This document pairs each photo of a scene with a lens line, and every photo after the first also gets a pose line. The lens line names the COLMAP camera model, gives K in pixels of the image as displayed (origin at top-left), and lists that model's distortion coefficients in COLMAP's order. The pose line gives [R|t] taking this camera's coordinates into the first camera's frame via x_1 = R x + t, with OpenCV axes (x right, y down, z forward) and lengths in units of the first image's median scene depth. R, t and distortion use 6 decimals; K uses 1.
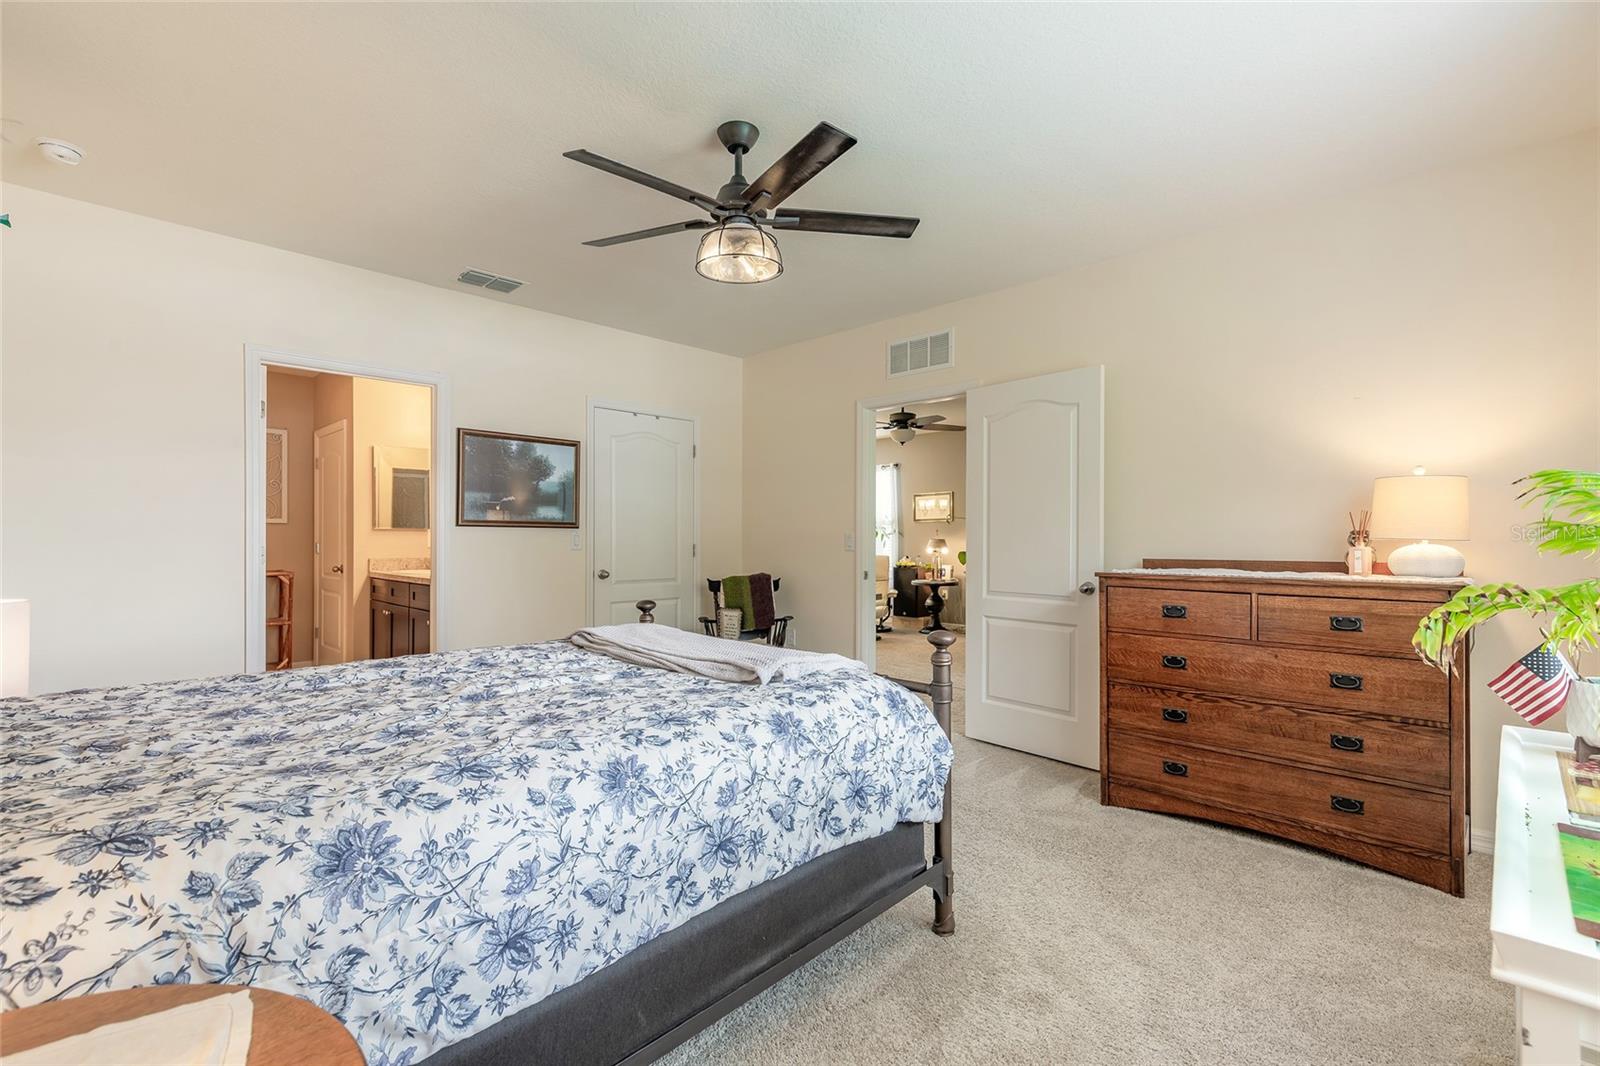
lens RADIAL K [[723.5, 0, 799.4], [0, 723.5, 534.6], [0, 0, 1]] dist [0.004248, -0.000339]
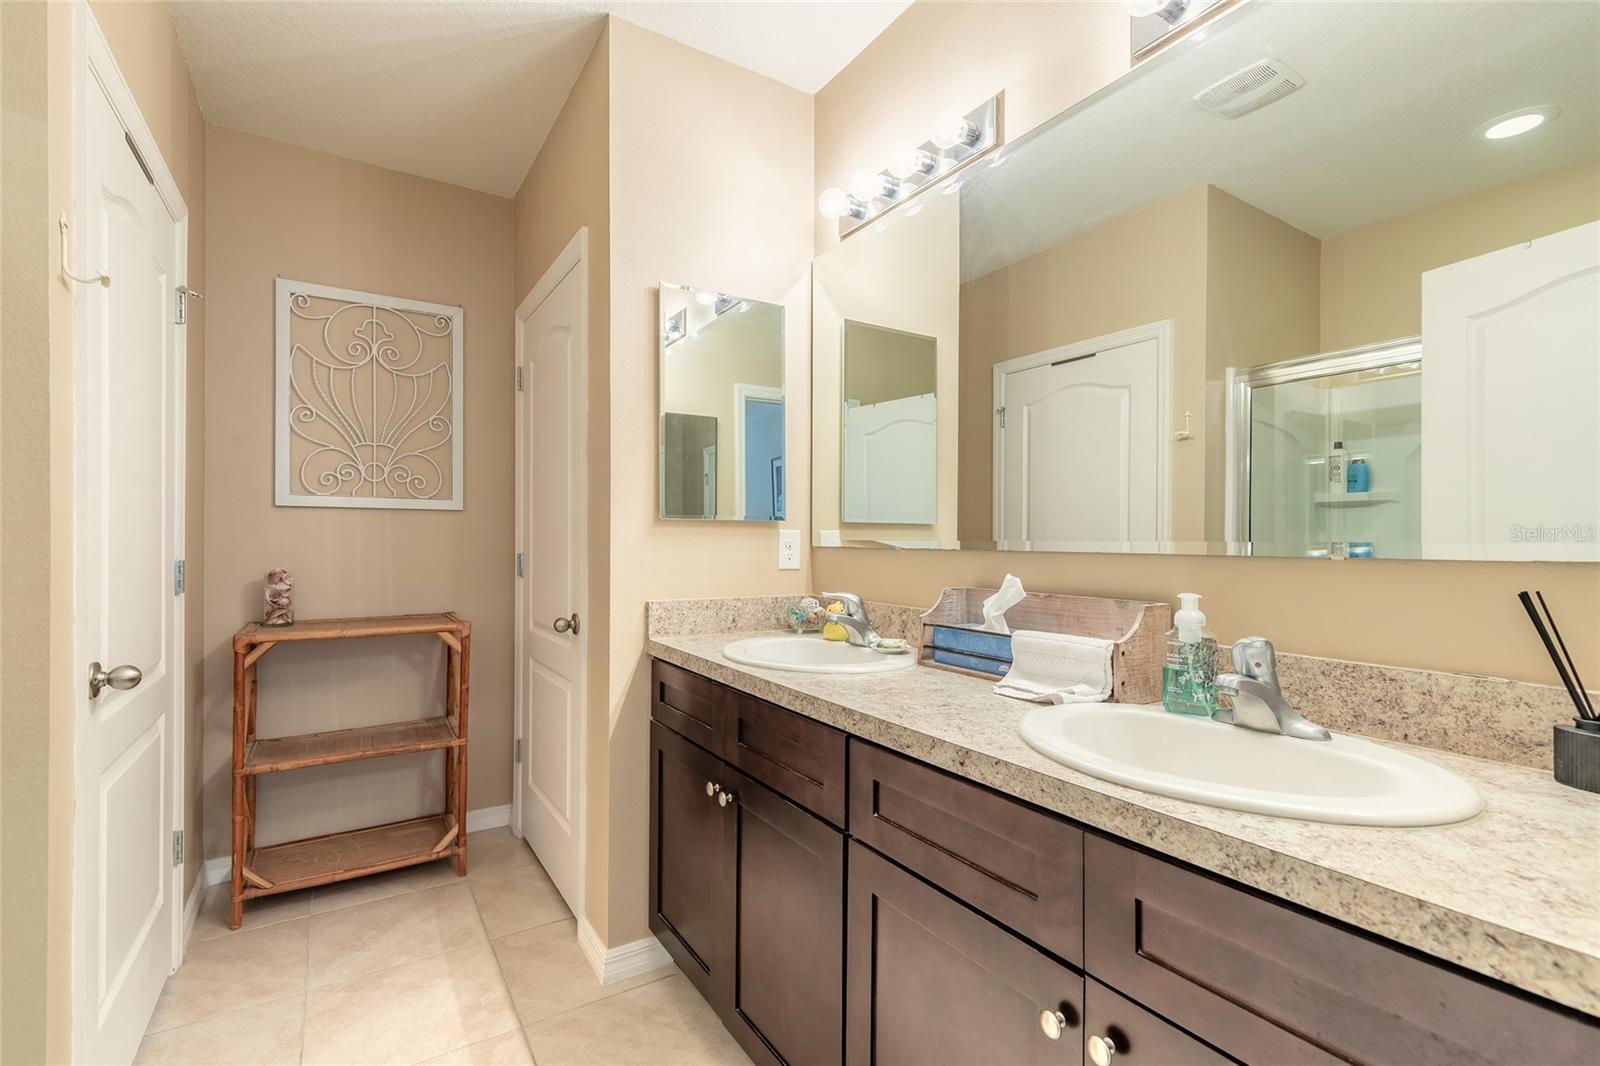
lens RADIAL K [[723.5, 0, 801.4], [0, 723.5, 536.5], [0, 0, 1]] dist [0.004248, -0.000339]
pose [[0.975396, 0.003252, -0.220437, -0.415938], [-0.002608, 0.999991, 0.003214, -0.000902], [0.220446, -0.002560, 0.975396, 0.630509]]
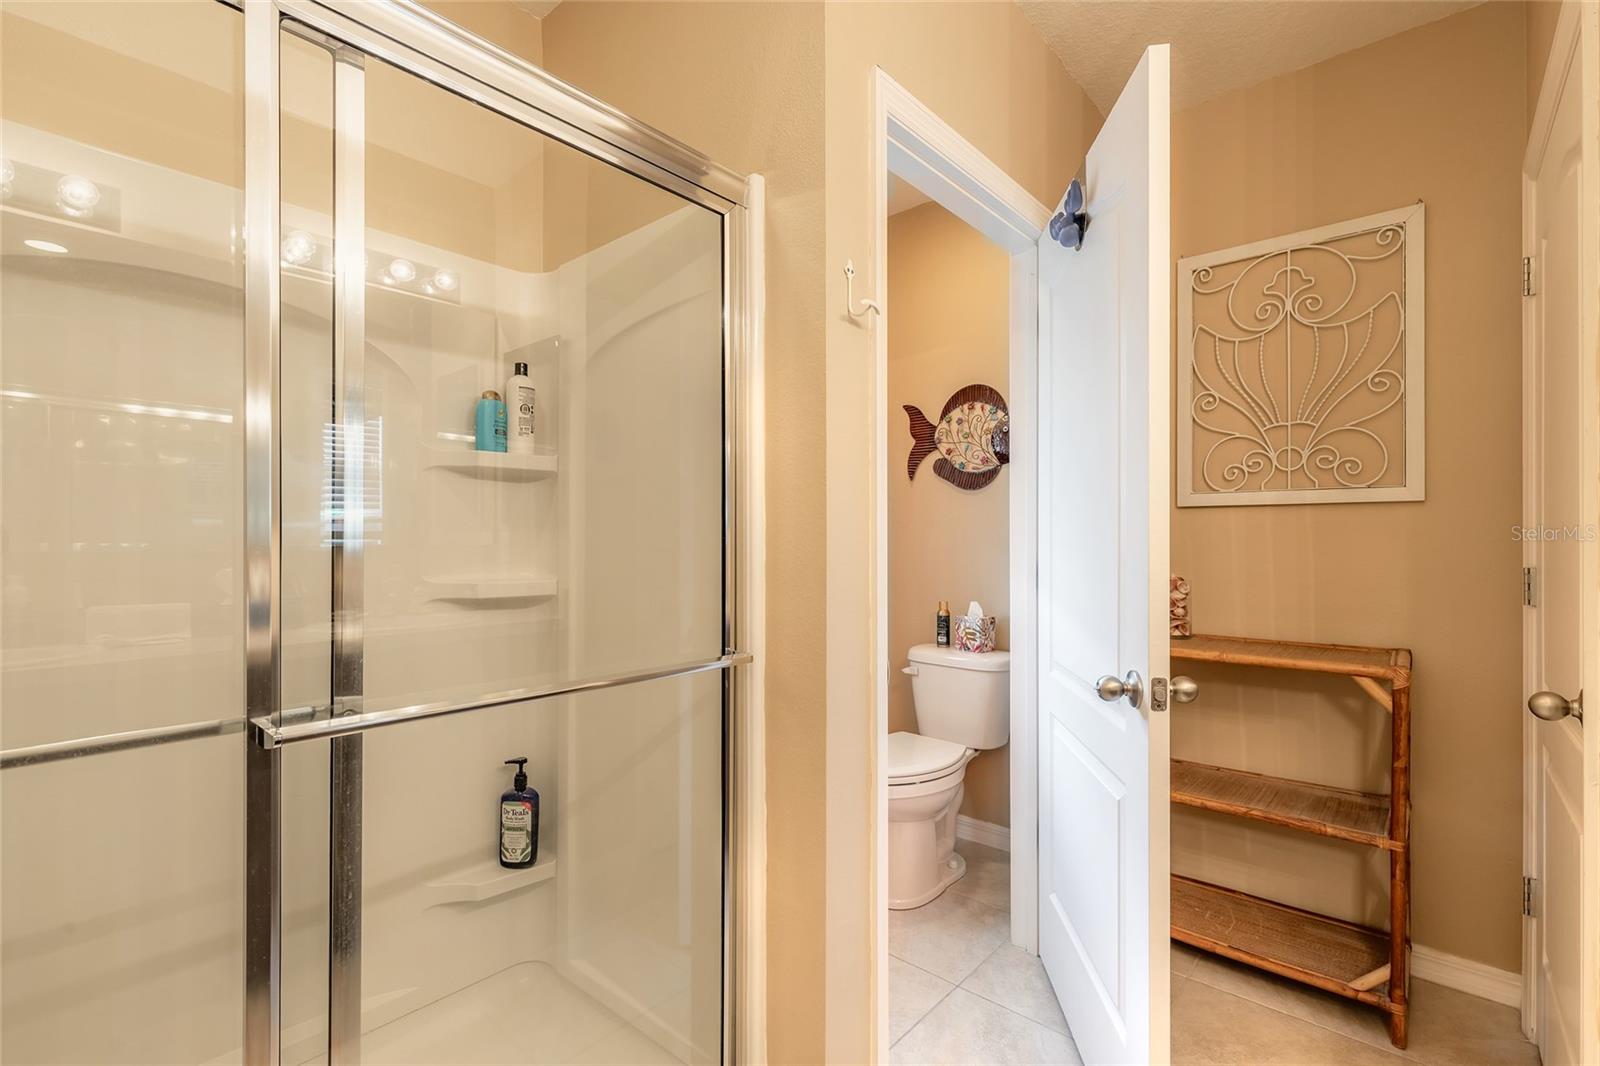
lens RADIAL K [[723.5, 0, 792.9], [0, 723.5, 537.8], [0, 0, 1]] dist [0.004248, -0.000339]
pose [[0.051455, -0.001456, -0.998674, -0.430198], [0.005537, 0.999984, -0.001172, -0.000692], [0.998660, -0.005469, 0.051462, 0.751478]]
